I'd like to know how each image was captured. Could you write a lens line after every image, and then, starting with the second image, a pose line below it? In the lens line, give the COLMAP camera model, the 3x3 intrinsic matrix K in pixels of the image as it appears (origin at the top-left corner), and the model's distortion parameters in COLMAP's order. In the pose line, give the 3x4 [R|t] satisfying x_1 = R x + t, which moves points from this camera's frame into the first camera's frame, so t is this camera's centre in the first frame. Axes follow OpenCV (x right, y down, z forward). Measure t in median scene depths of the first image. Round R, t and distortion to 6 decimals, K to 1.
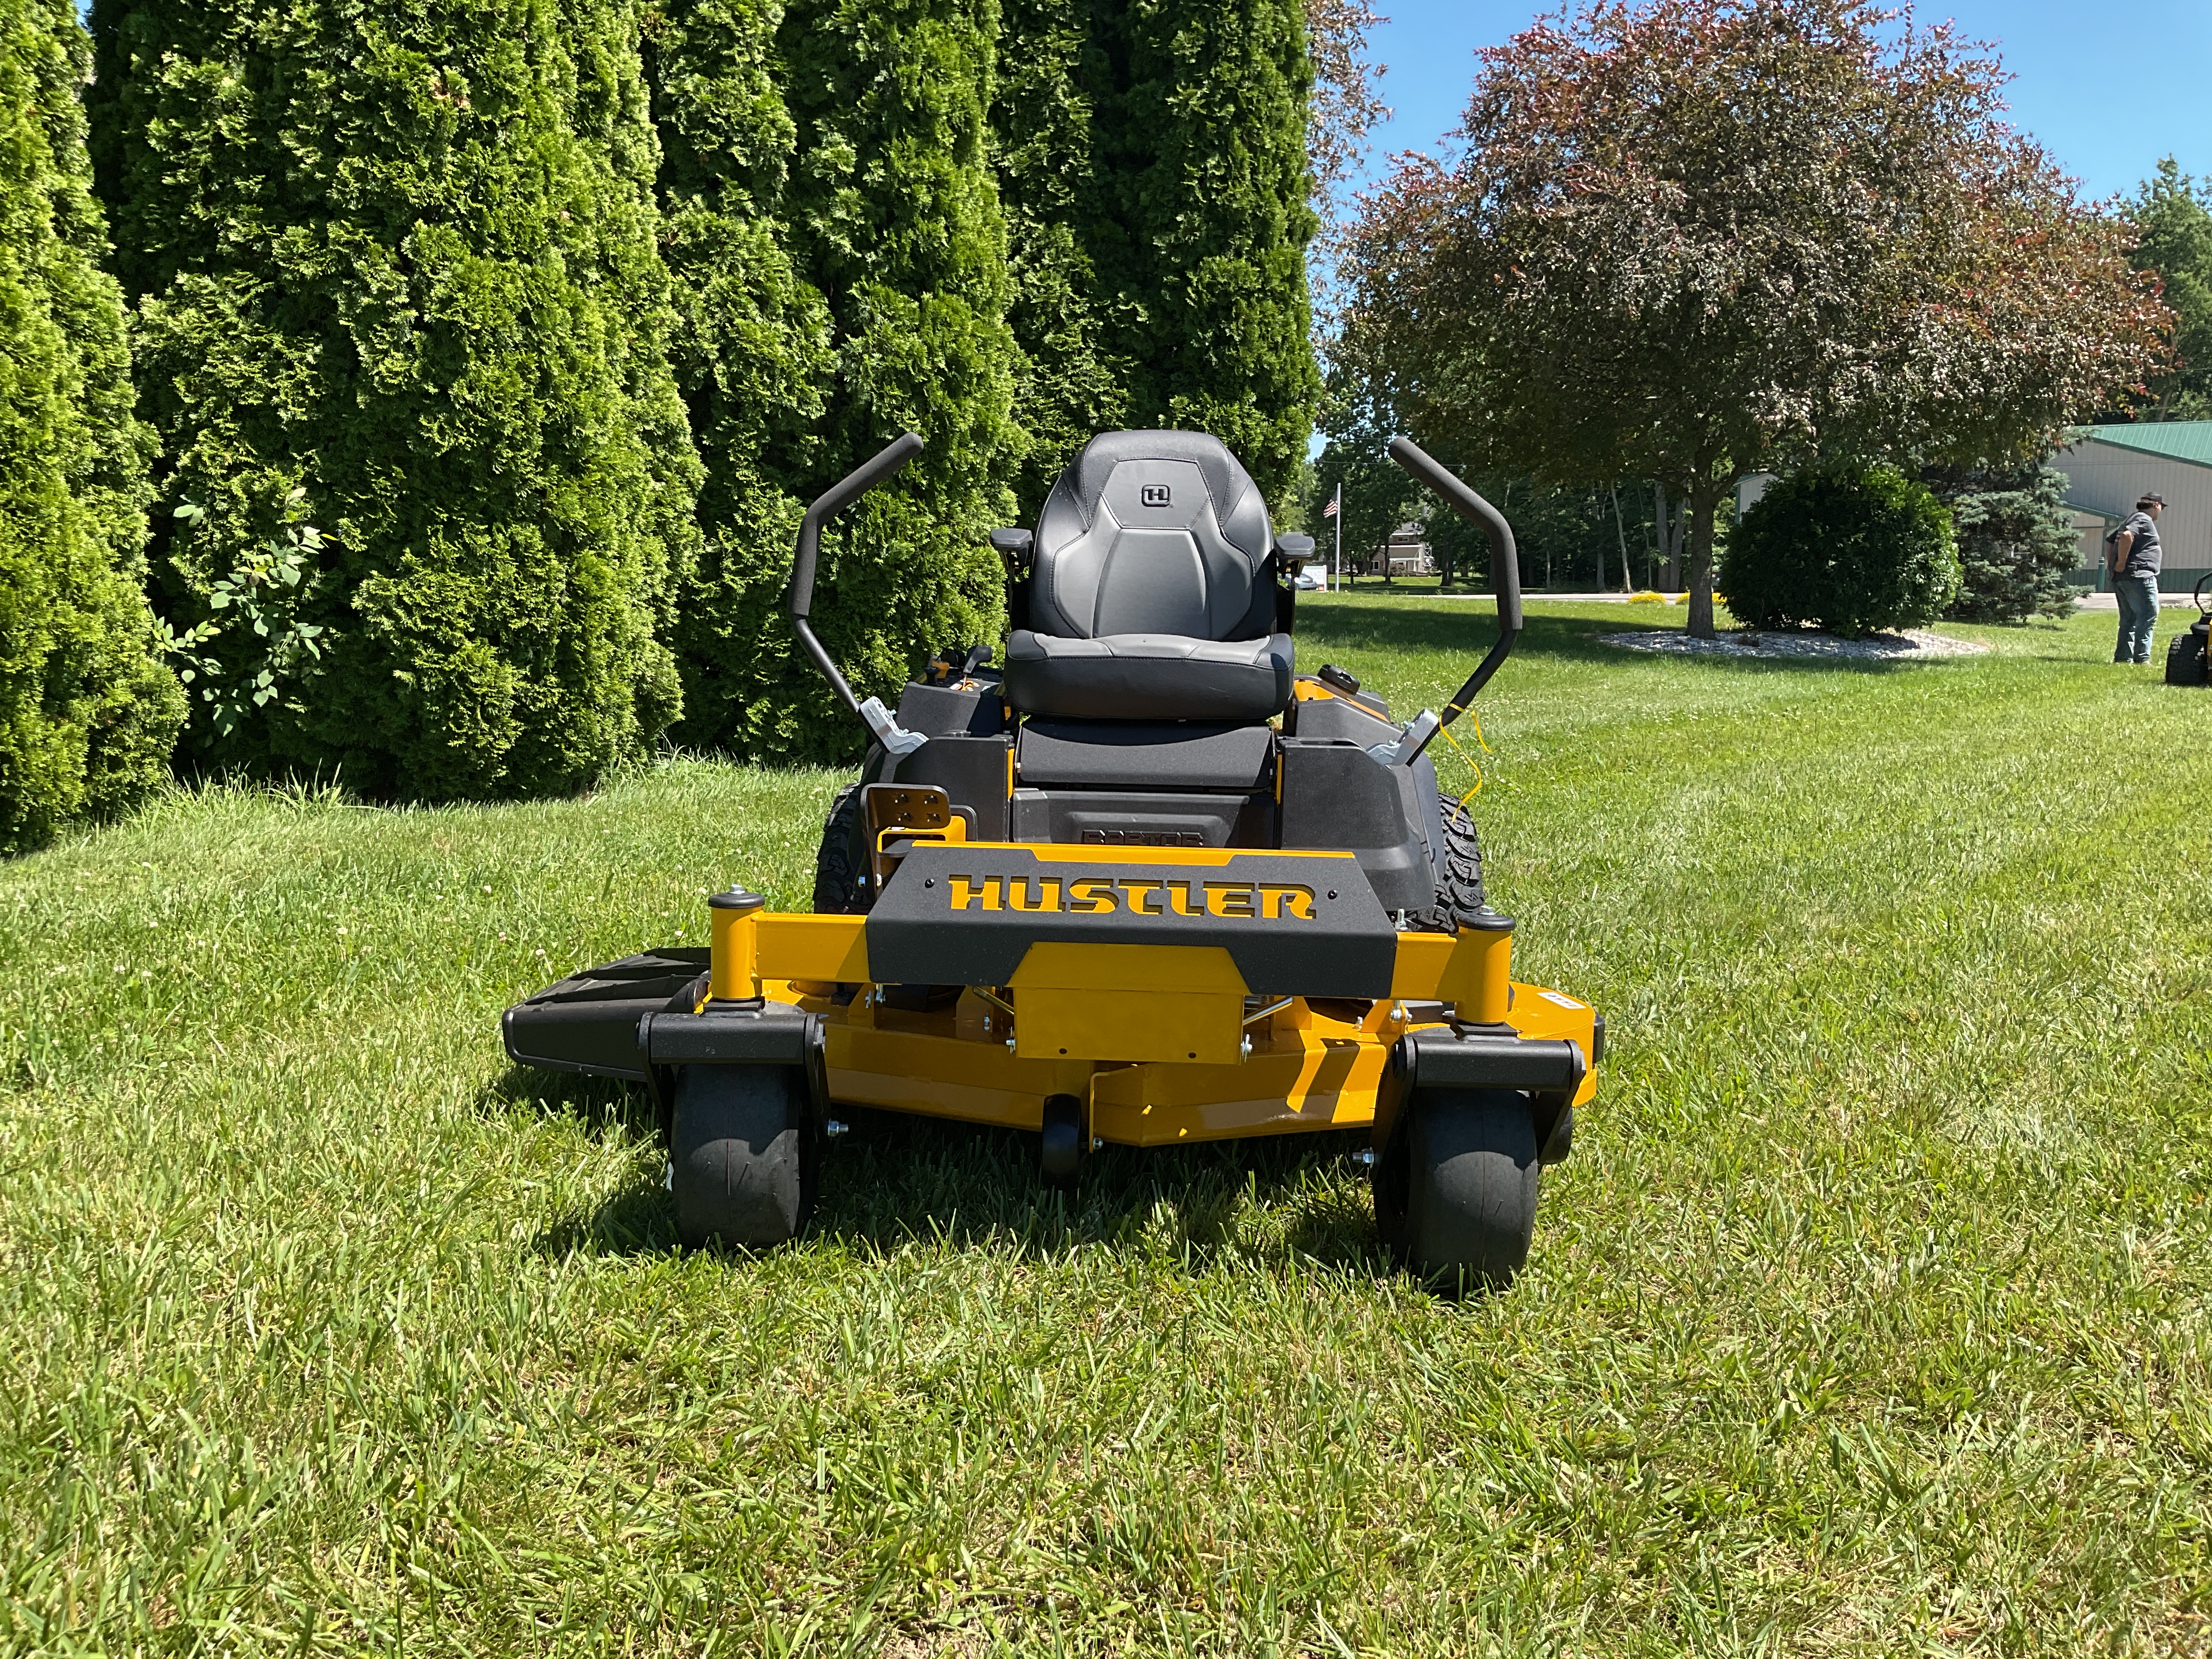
lens RADIAL K [[1804.0, 0, 1106.0], [0, 1804.0, 829.5], [0, 0, 1]] dist [-0.032384, -0.003486]
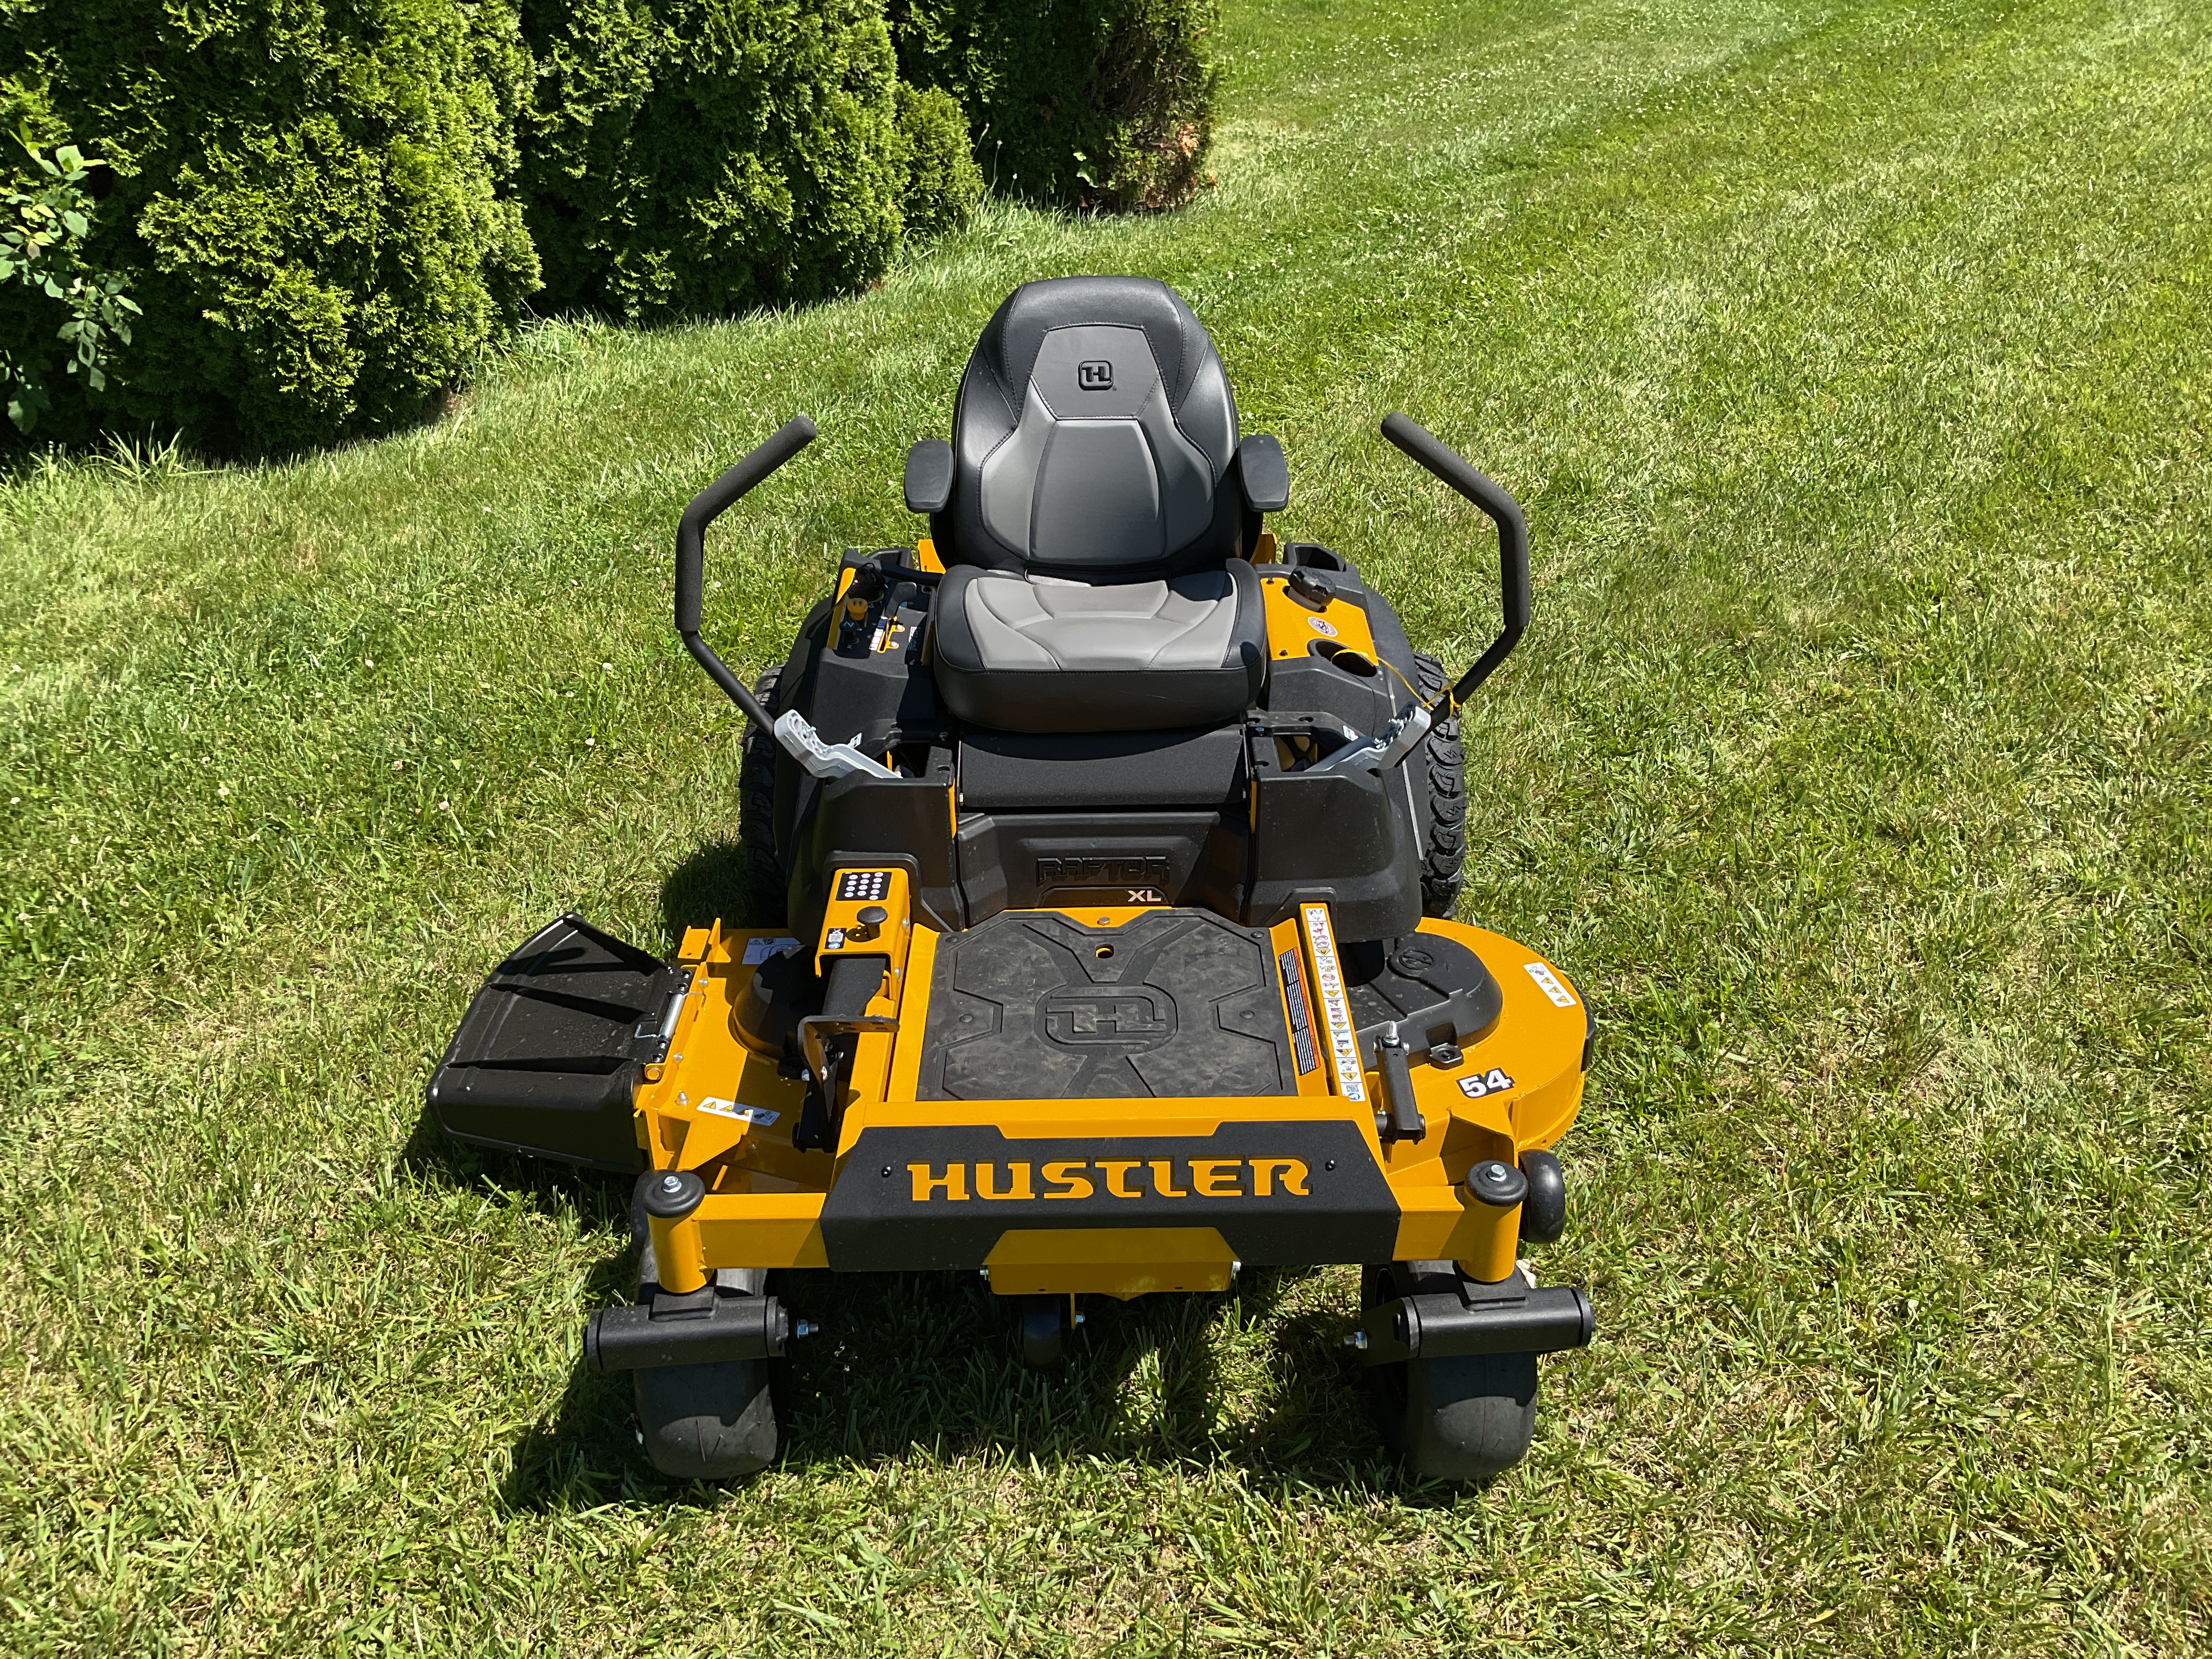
lens RADIAL K [[1826.0, 0, 1115.7], [0, 1826.0, 763.5], [0, 0, 1]] dist [0.003007, -0.022156]
pose [[0.997825, -0.053435, 0.038605, -0.003087], [0.035736, 0.930562, 0.364385, -0.185878], [-0.055395, -0.362213, 0.930448, 0.081698]]
